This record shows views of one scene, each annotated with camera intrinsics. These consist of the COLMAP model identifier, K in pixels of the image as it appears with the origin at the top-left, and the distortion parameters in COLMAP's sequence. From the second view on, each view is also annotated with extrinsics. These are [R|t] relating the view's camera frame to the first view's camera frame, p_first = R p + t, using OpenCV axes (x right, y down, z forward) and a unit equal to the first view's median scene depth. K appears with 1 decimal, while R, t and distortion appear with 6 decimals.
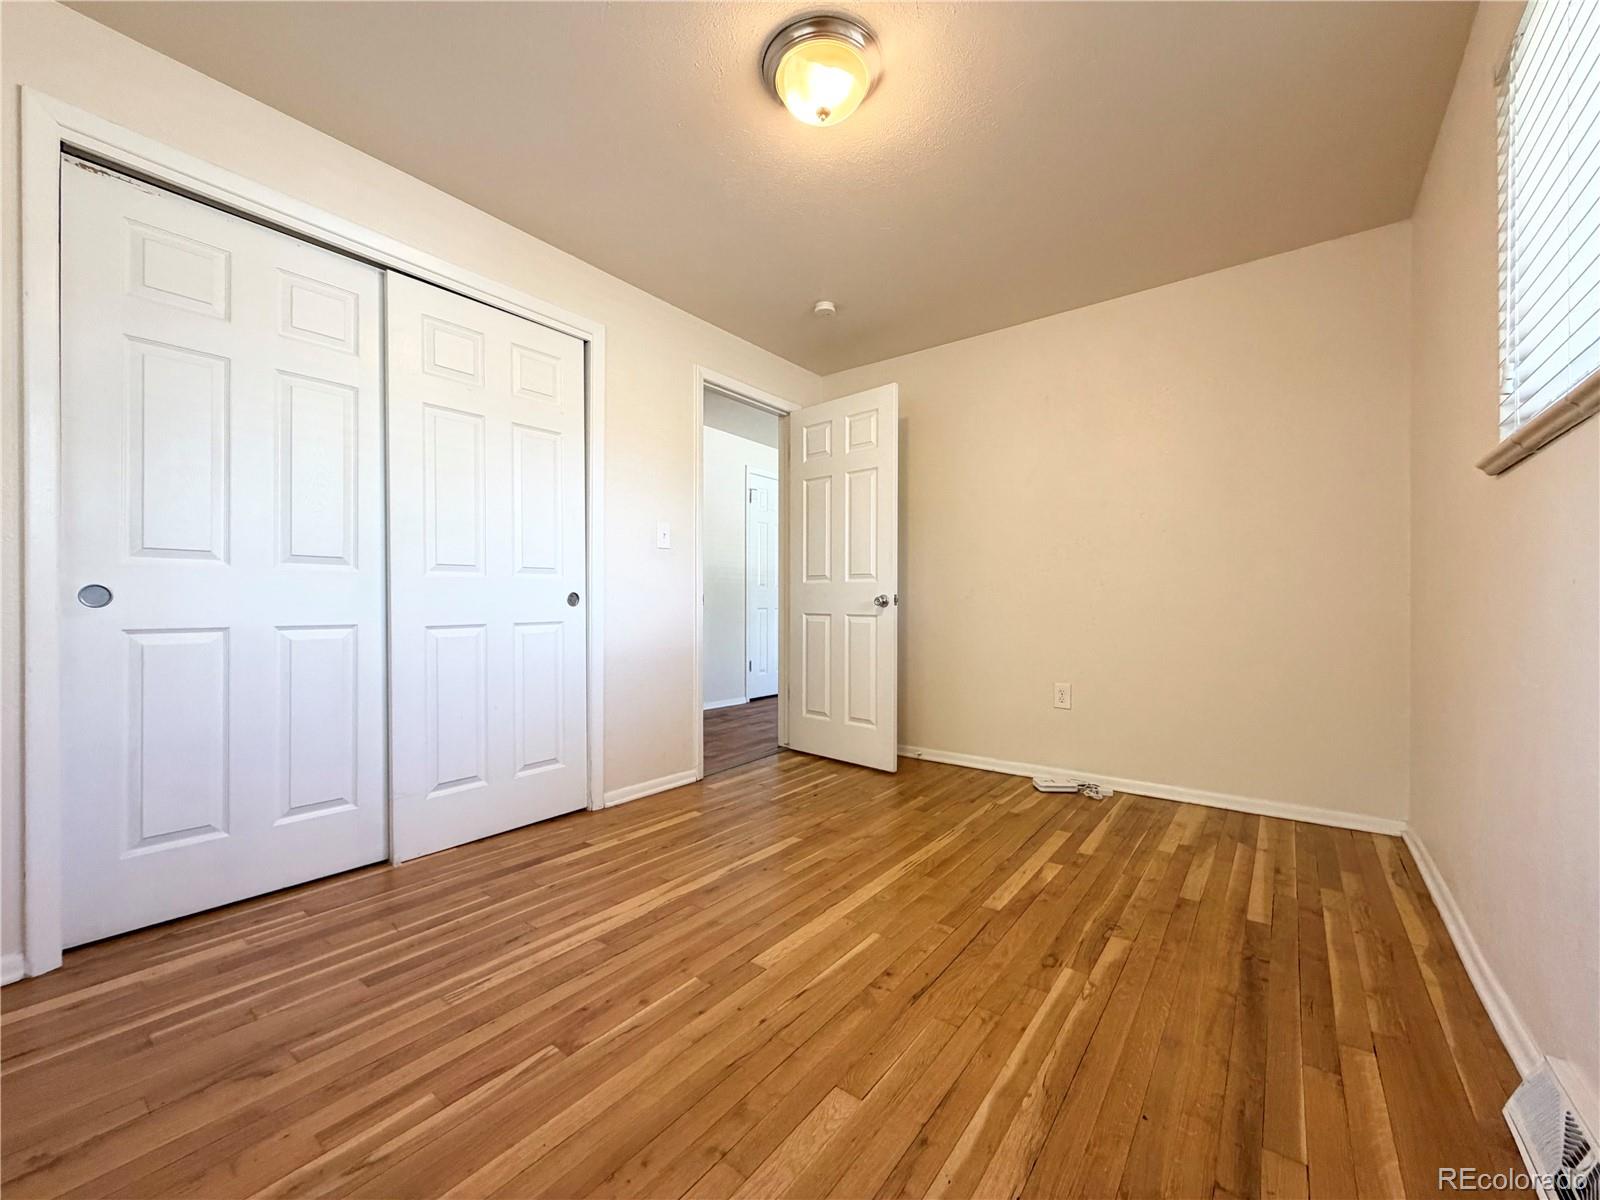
lens RADIAL K [[638.0, 0, 796.8], [0, 638.0, 603.5], [0, 0, 1]] dist [-0.002278, 0.000562]
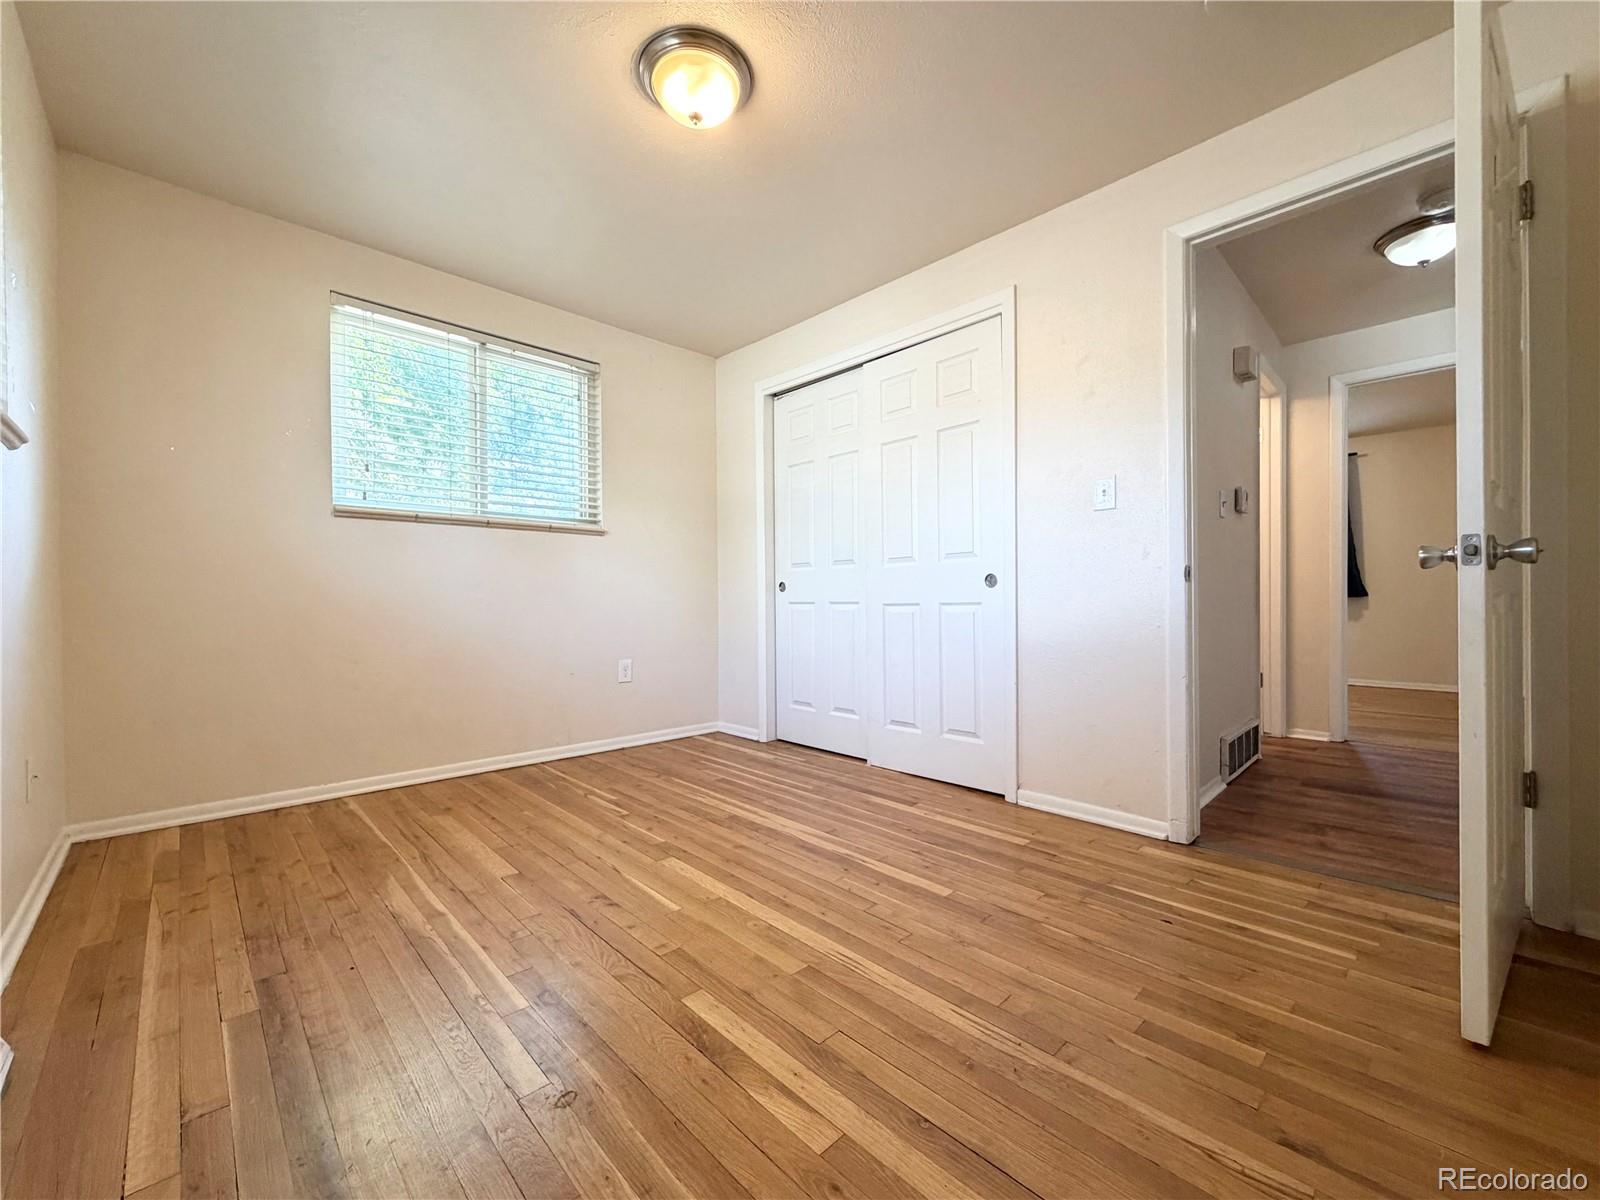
lens RADIAL K [[638.0, 0, 797.7], [0, 638.0, 604.6], [0, 0, 1]] dist [-0.002278, 0.000562]
pose [[-0.147831, 0.005186, -0.988999, 0.912160], [0.004018, 0.999981, 0.004643, 0.033127], [0.989004, -0.003288, -0.147849, 1.126293]]
